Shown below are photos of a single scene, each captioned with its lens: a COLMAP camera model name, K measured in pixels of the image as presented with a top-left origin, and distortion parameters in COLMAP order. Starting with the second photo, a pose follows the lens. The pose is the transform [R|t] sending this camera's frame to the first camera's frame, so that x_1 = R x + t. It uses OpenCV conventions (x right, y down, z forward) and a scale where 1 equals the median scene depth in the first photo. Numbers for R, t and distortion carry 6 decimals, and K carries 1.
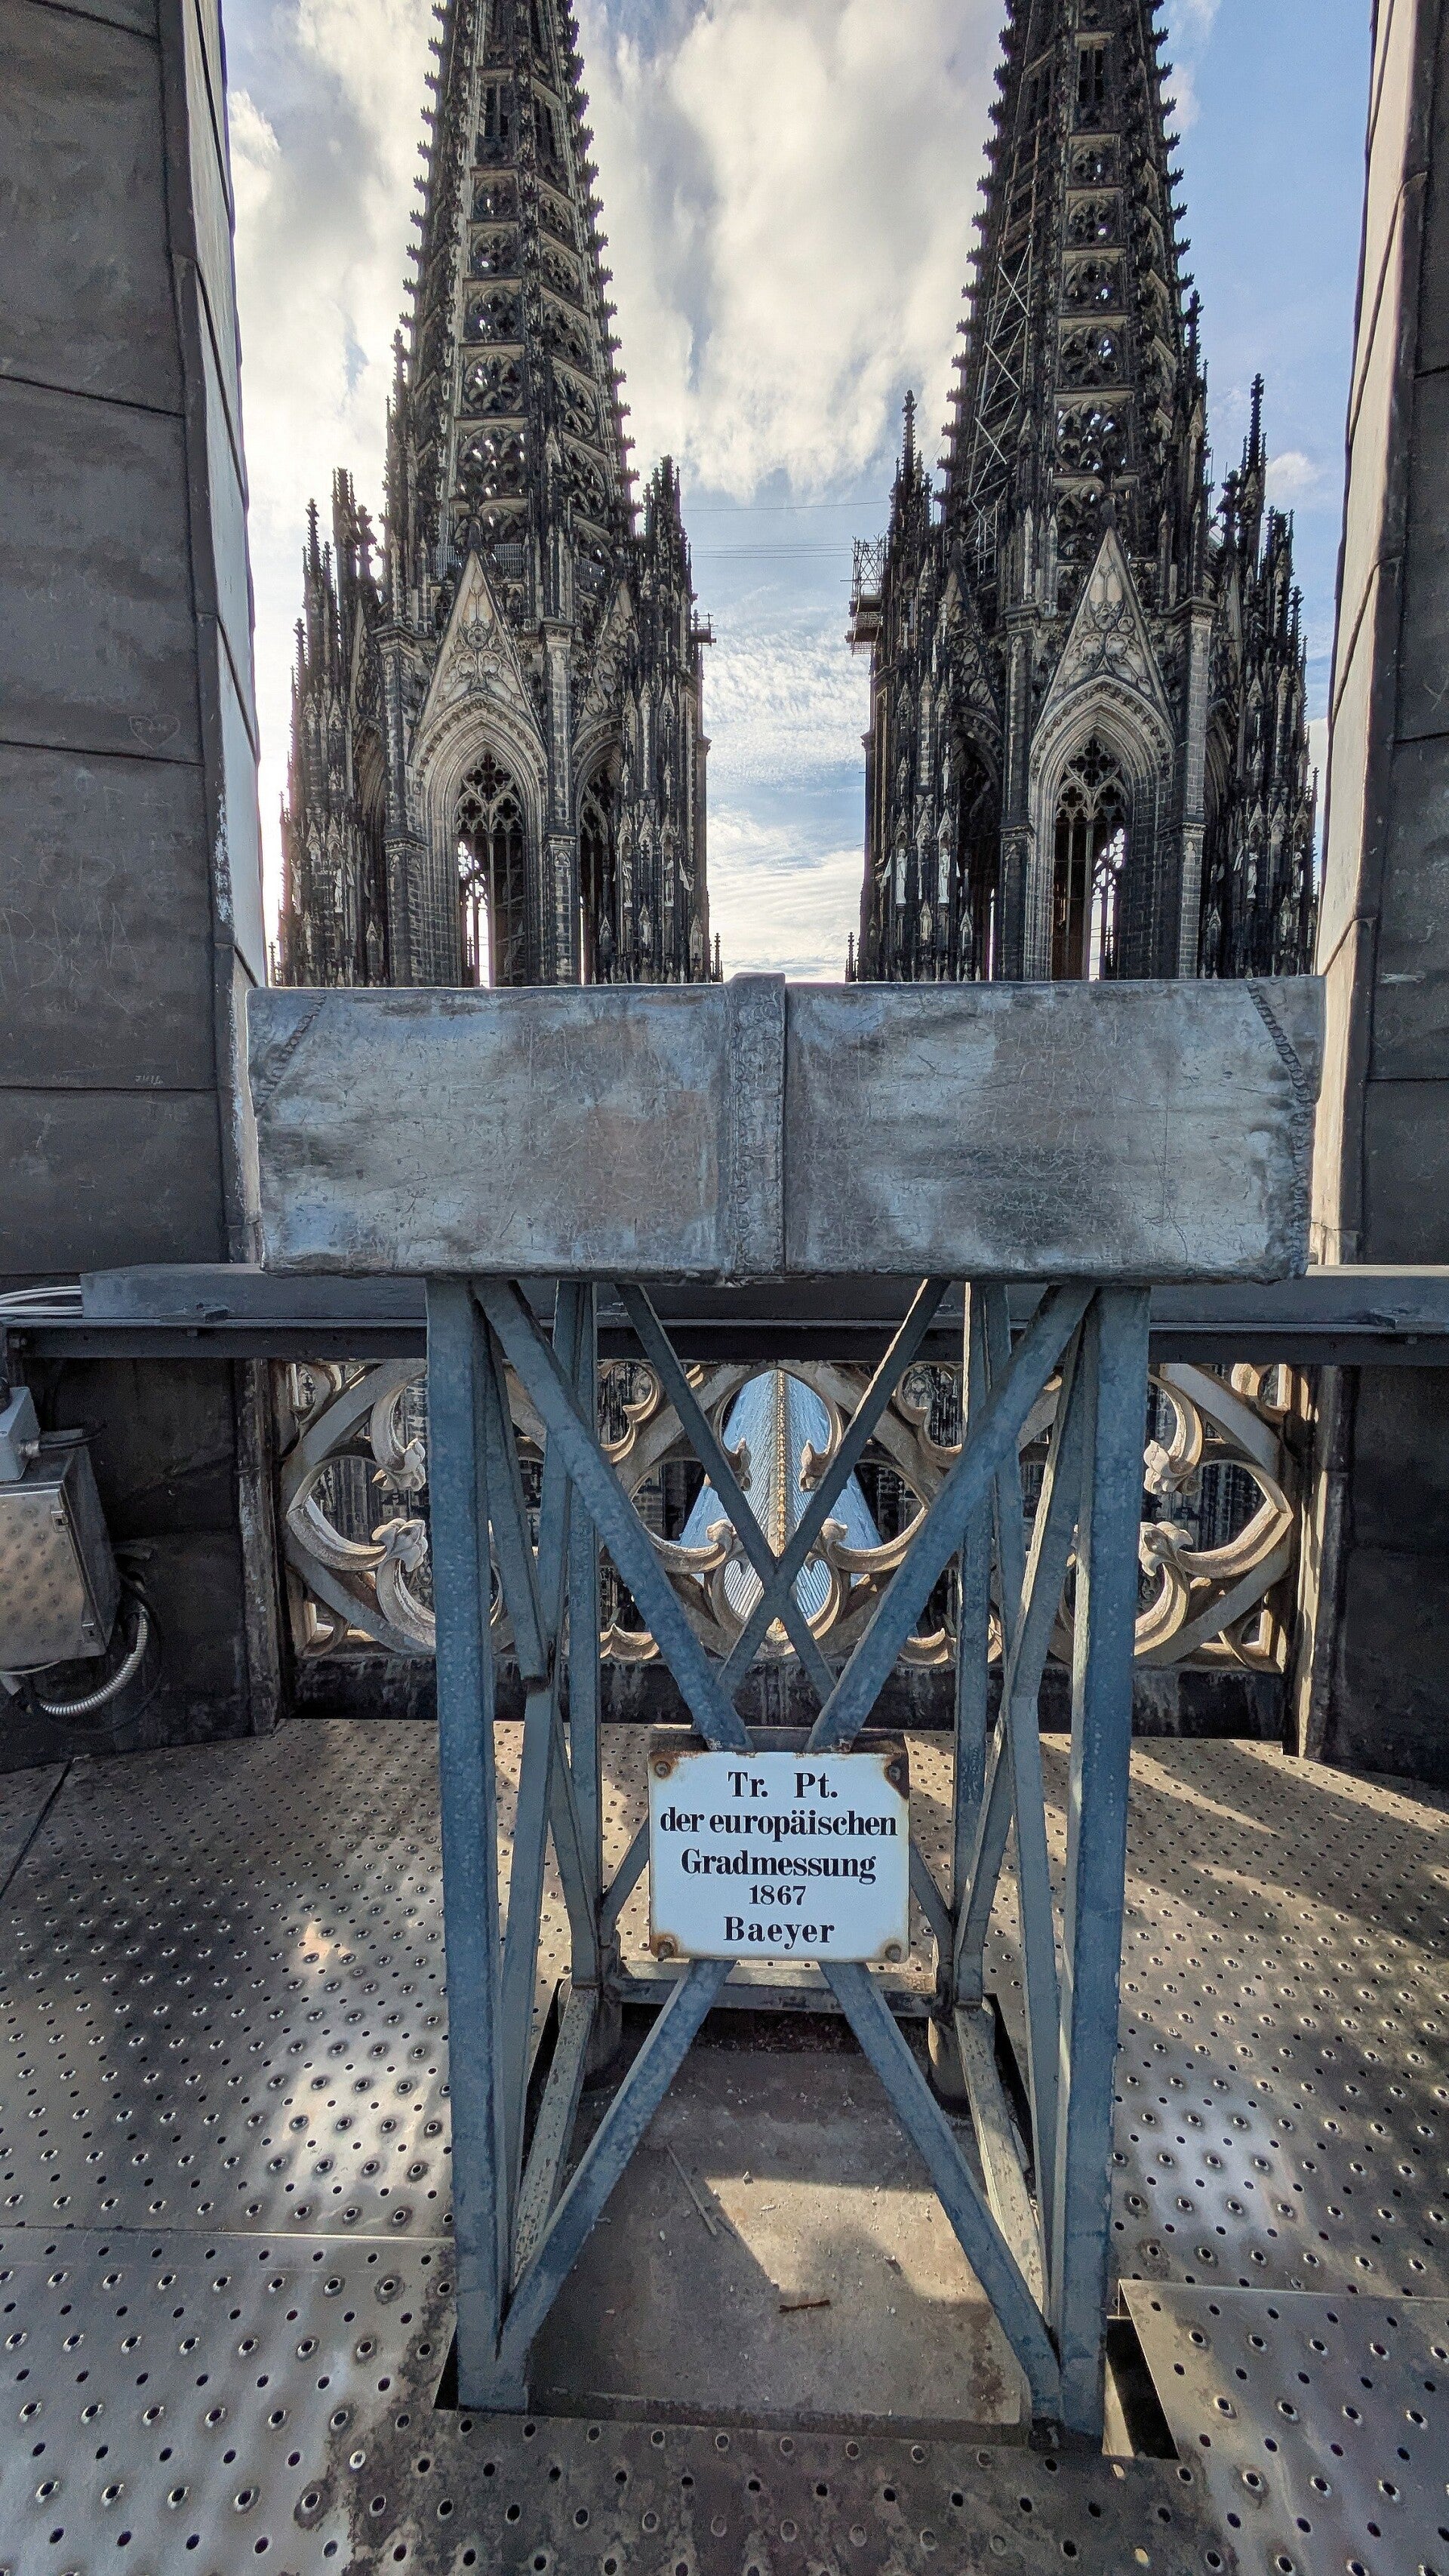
lens RADIAL K [[1048.6, 0, 724.5], [0, 1048.6, 1288.0], [0, 0, 1]] dist [0.010173, -0.000101]
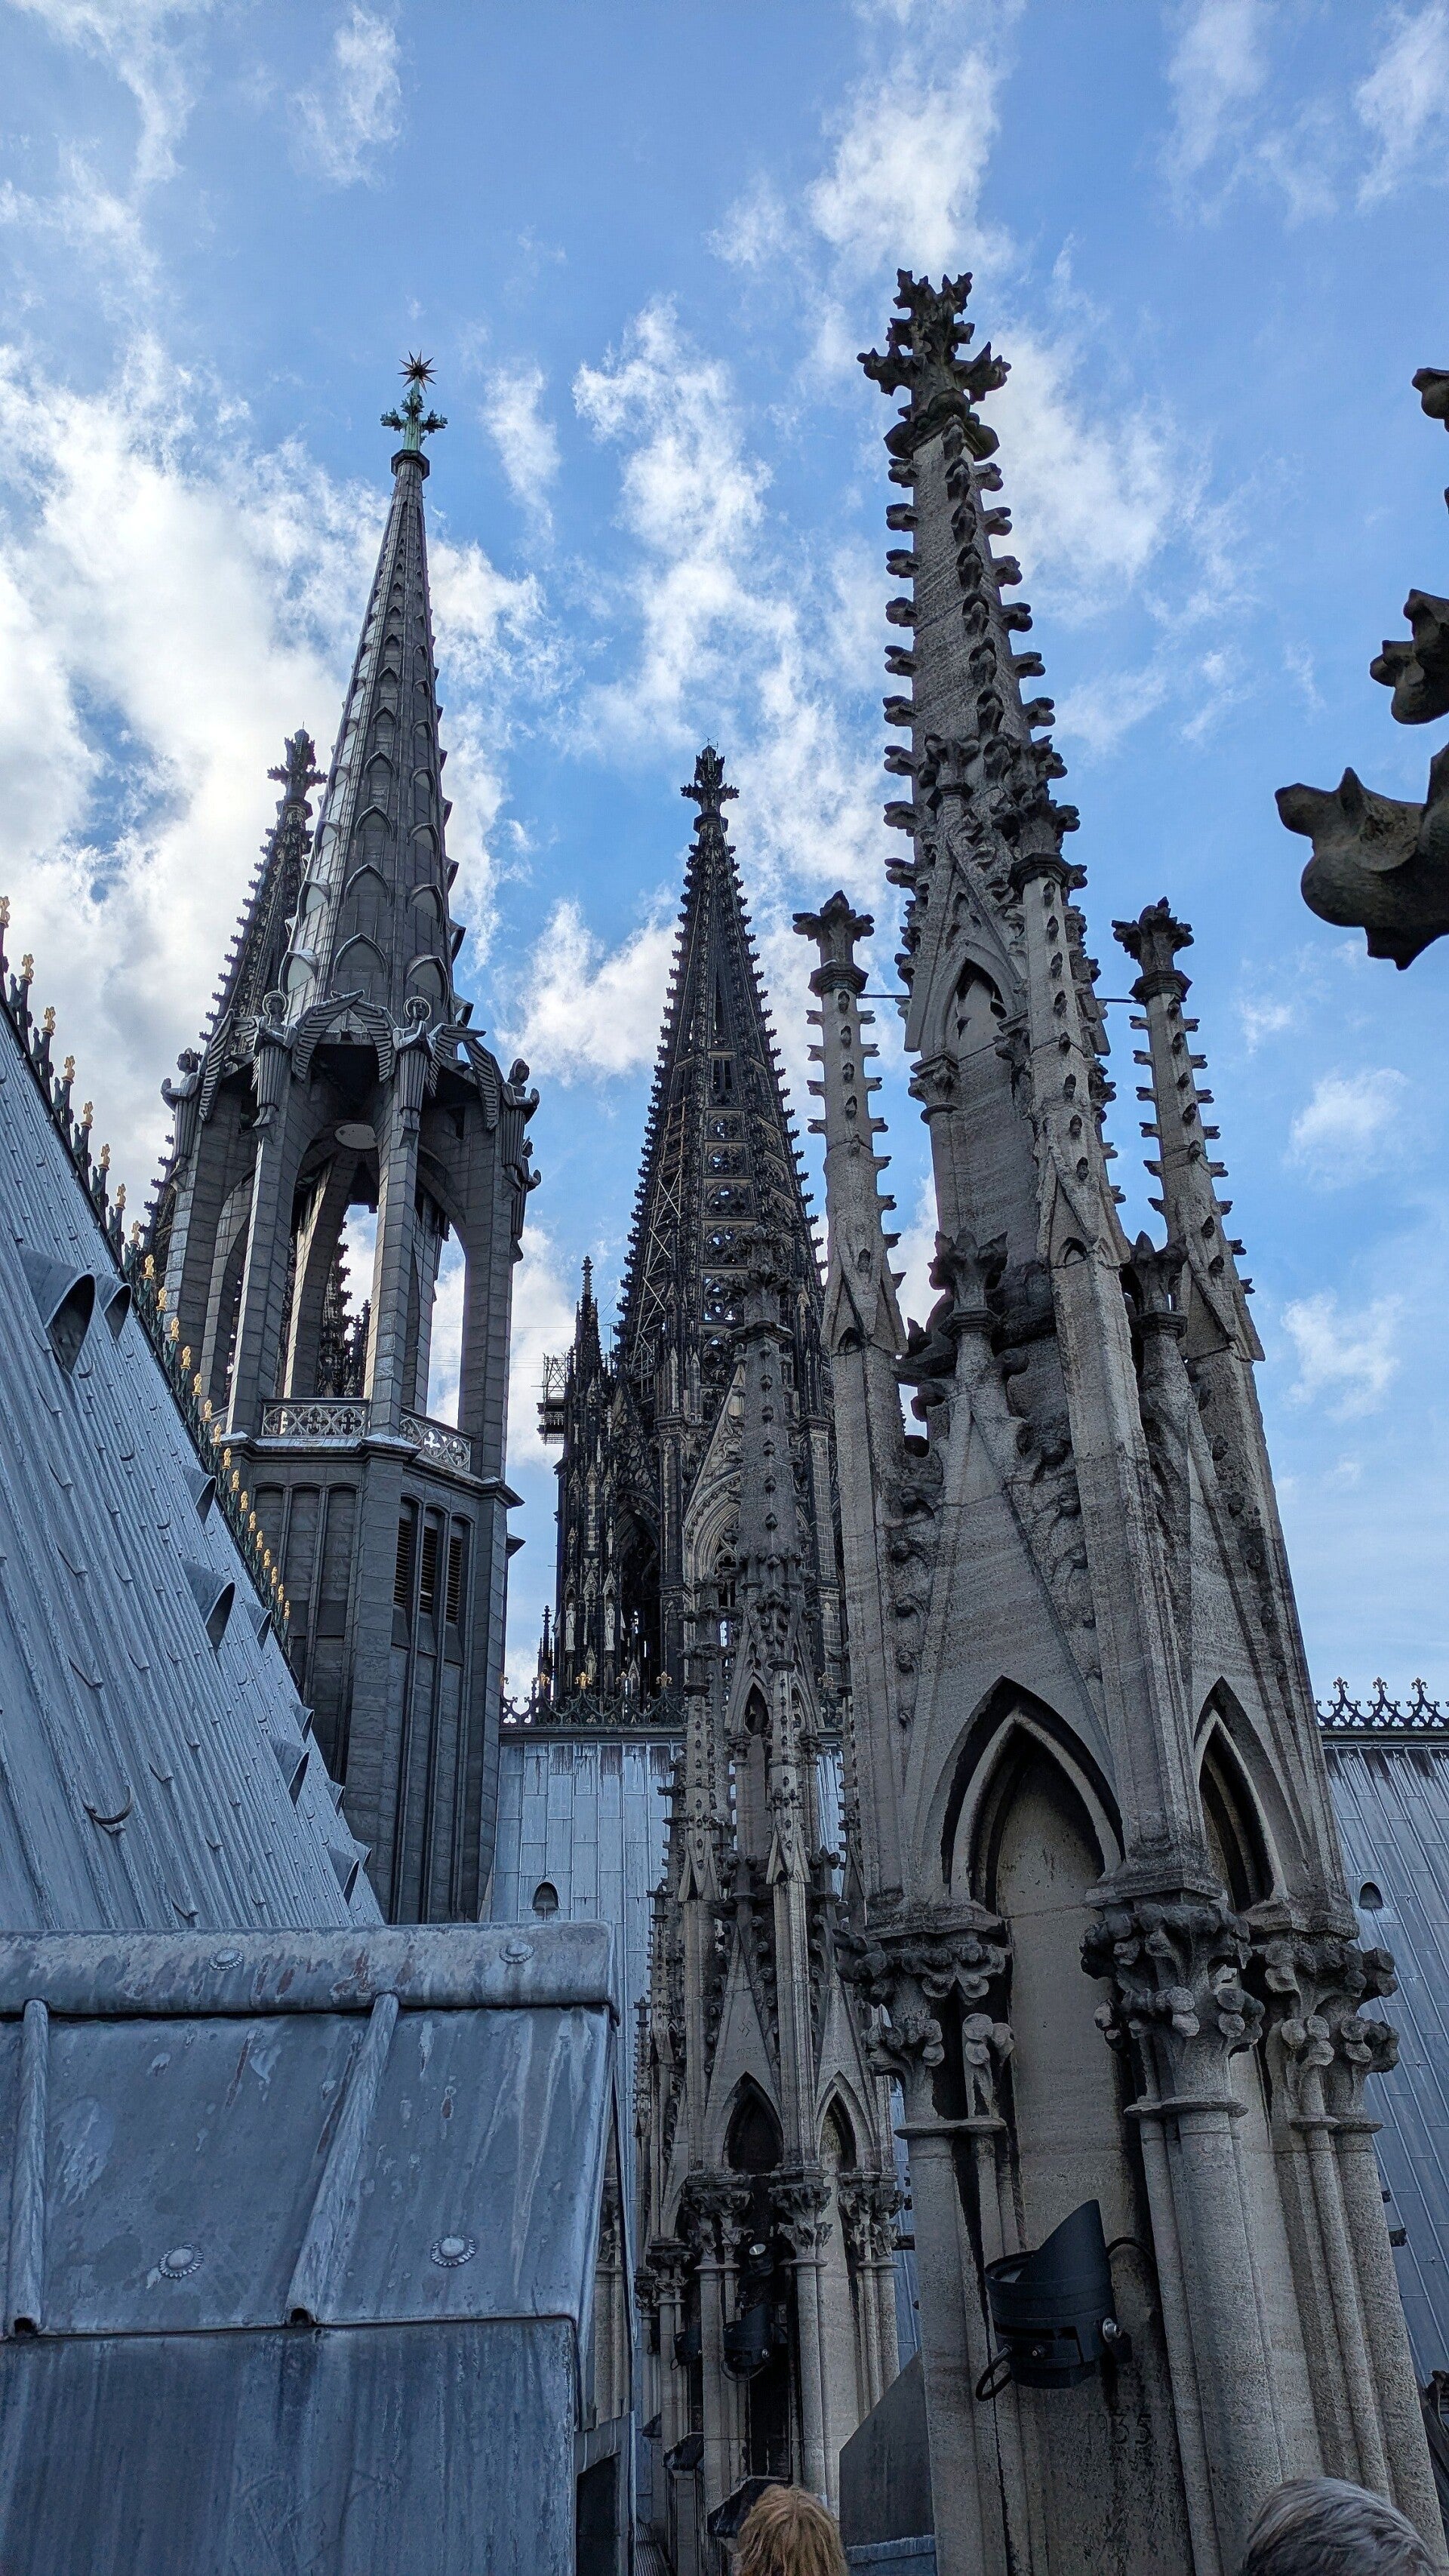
lens RADIAL K [[1943.8, 0, 724.5], [0, 1943.8, 1288.0], [0, 0, 1]] dist [0.045701, -0.004290]
pose [[0.991994, 0.042750, 0.118833, 0.074041], [0.032425, 0.823197, -0.566829, 0.461363], [-0.122055, 0.566144, 0.815220, -0.845886]]
